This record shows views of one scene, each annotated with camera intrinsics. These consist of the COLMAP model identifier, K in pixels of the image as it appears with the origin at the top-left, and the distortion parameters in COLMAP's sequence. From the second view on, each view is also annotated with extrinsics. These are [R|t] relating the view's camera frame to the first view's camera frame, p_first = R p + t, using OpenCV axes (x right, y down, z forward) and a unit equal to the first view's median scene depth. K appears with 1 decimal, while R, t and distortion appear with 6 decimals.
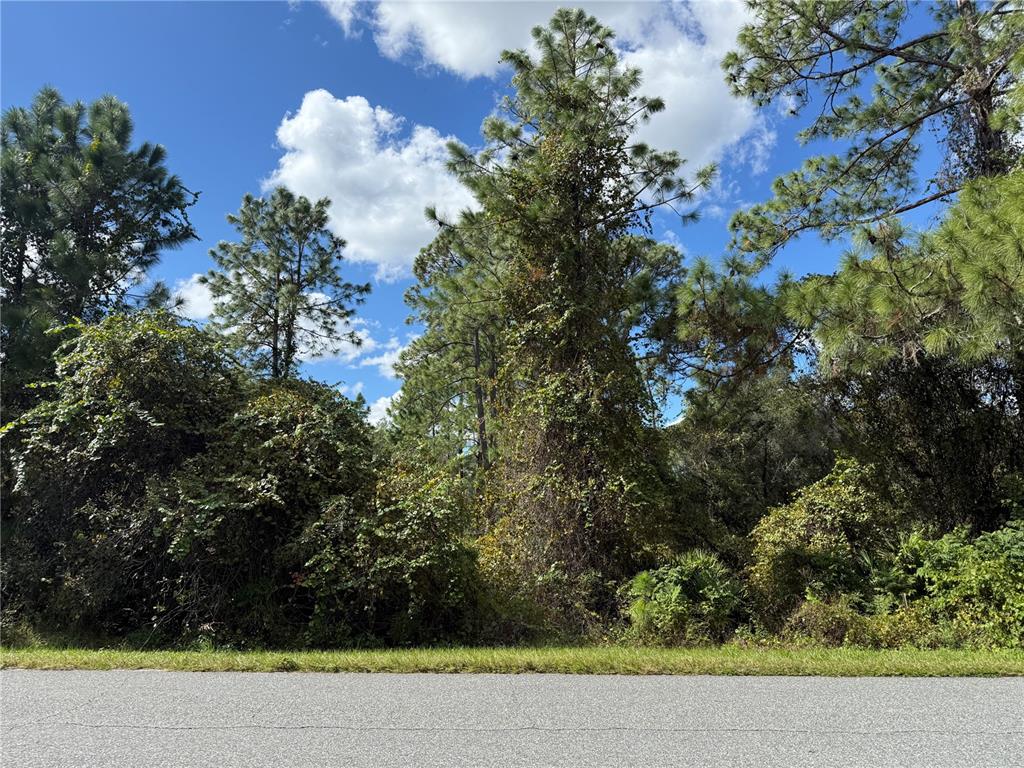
lens RADIAL K [[720.5, 0, 512.0], [0, 720.5, 384.0], [0, 0, 1]] dist [0.007377, 0.001649]
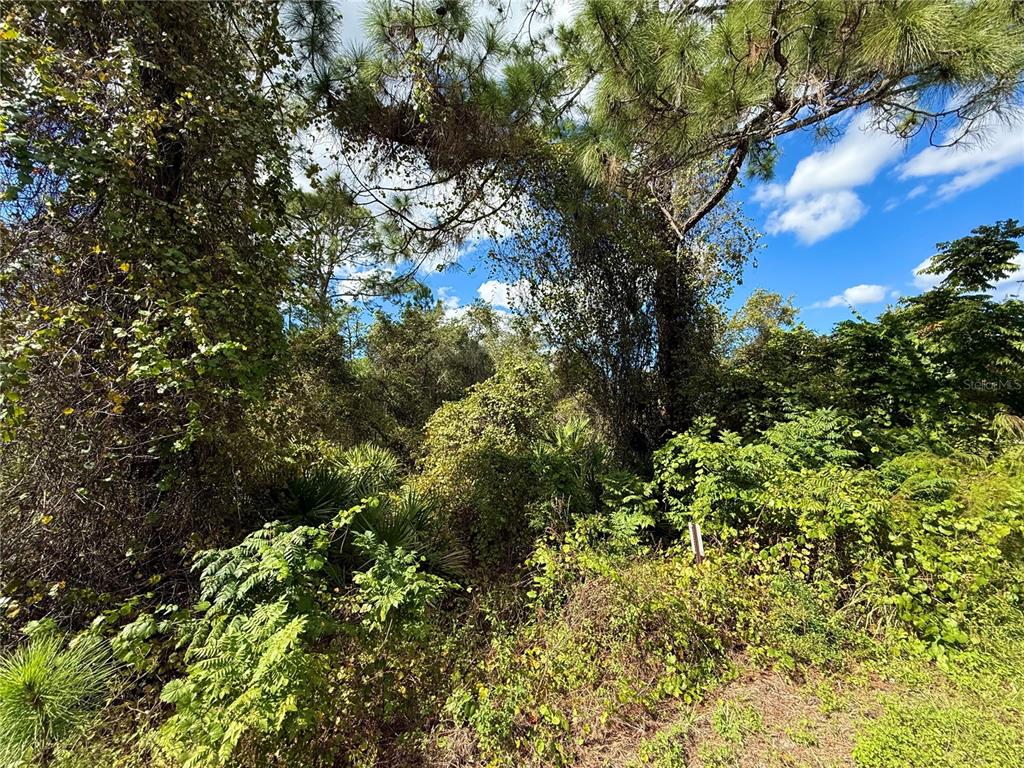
lens RADIAL K [[408.5, 0, 512.0], [0, 408.5, 384.0], [0, 0, 1]] dist [-0.000005, -0.000037]
pose [[0.843043, 0.039551, 0.536390, 0.123576], [-0.096905, 0.992142, 0.079149, 0.090158], [-0.529045, -0.118705, 0.840251, 0.460735]]
